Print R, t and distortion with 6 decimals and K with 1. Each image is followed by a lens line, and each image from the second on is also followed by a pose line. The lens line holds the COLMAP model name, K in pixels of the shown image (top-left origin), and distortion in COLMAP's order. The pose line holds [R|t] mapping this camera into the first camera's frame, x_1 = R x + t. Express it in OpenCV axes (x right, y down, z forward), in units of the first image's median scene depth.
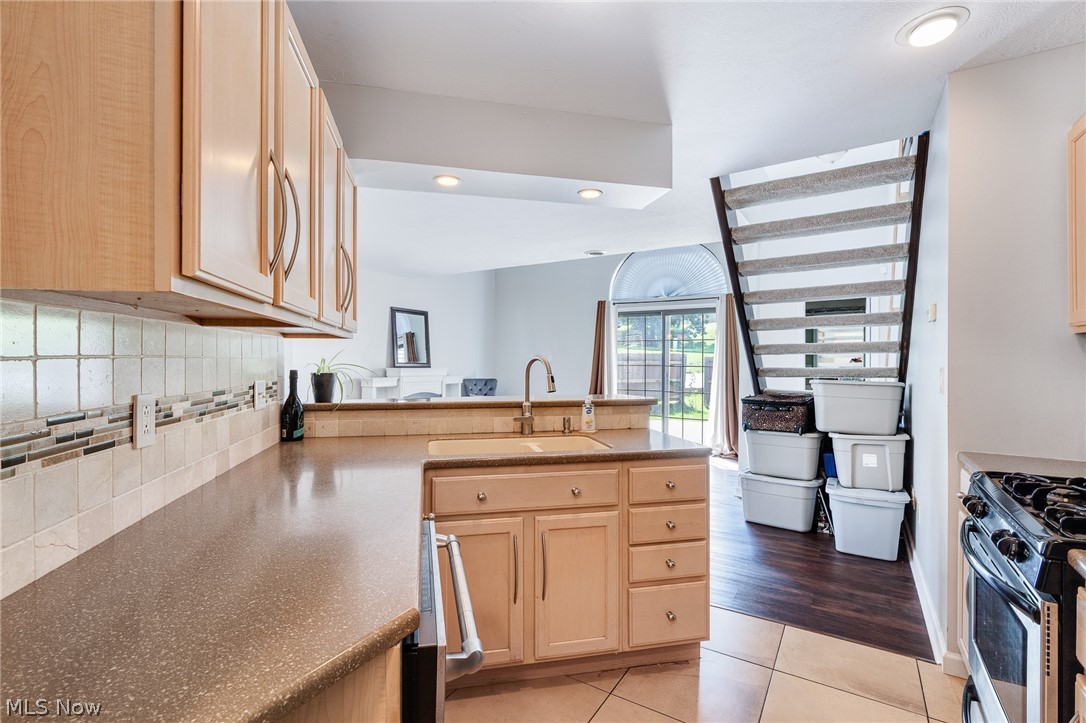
lens RADIAL K [[497.3, 0, 543.5], [0, 497.3, 356.4], [0, 0, 1]] dist [-0.002054, -0.000467]
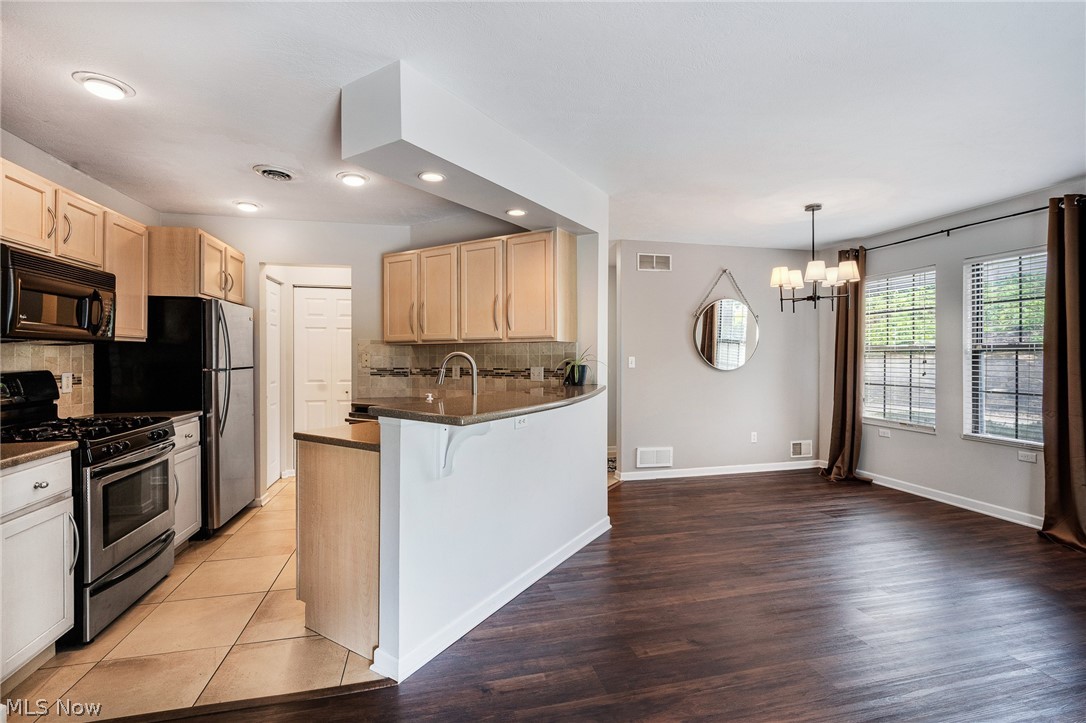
lens RADIAL K [[497.3, 0, 543.5], [0, 497.3, 356.4], [0, 0, 1]] dist [-0.002054, -0.000467]
pose [[-0.697585, 0.002720, -0.716497, 0.227021], [0.005138, 0.999986, -0.001206, 0.003217], [0.716484, -0.004522, -0.697589, 0.665747]]
